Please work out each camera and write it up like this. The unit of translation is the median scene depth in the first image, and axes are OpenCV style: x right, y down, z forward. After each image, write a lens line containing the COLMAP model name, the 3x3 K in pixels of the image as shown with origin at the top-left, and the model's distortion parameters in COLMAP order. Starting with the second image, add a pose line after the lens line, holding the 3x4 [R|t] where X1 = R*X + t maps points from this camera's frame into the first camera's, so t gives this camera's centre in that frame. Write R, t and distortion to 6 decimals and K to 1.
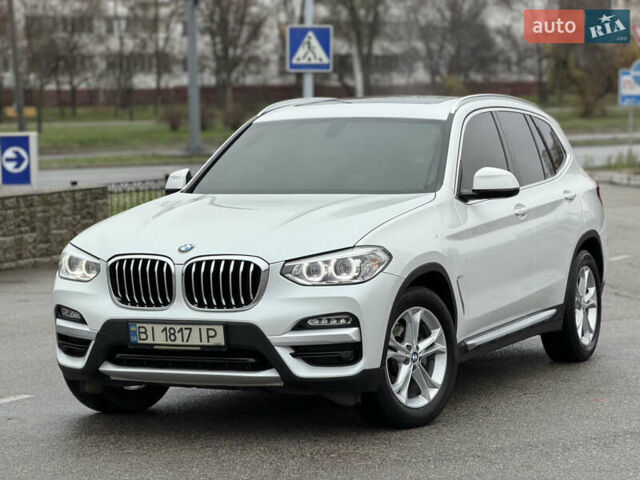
lens RADIAL K [[1971.9, 0, 320.2], [0, 1971.9, 250.2], [0, 0, 1]] dist [0.146321, 3.983320]
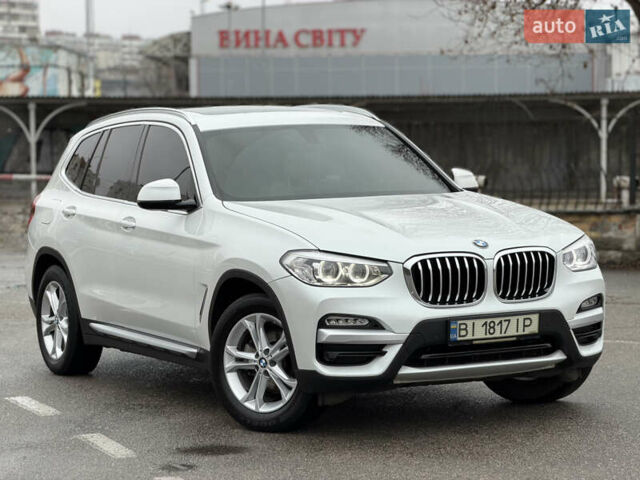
lens RADIAL K [[1971.9, 0, 320.2], [0, 1971.9, 250.2], [0, 0, 1]] dist [0.146321, 3.983320]
pose [[0.622448, -0.047089, 0.781243, -0.922691], [0.067090, 0.997725, 0.006684, -0.010124], [-0.779780, 0.048253, 0.624191, 0.427274]]
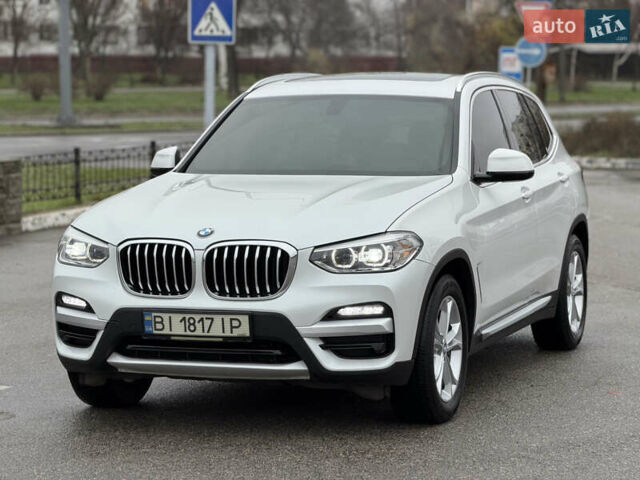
lens RADIAL K [[1971.9, 0, 320.2], [0, 1971.9, 250.2], [0, 0, 1]] dist [0.146321, 3.983320]
pose [[0.996549, 0.006382, 0.082764, -0.091517], [-0.007521, 0.999881, 0.013450, -0.005677], [-0.082668, -0.014026, 0.996478, 0.061087]]
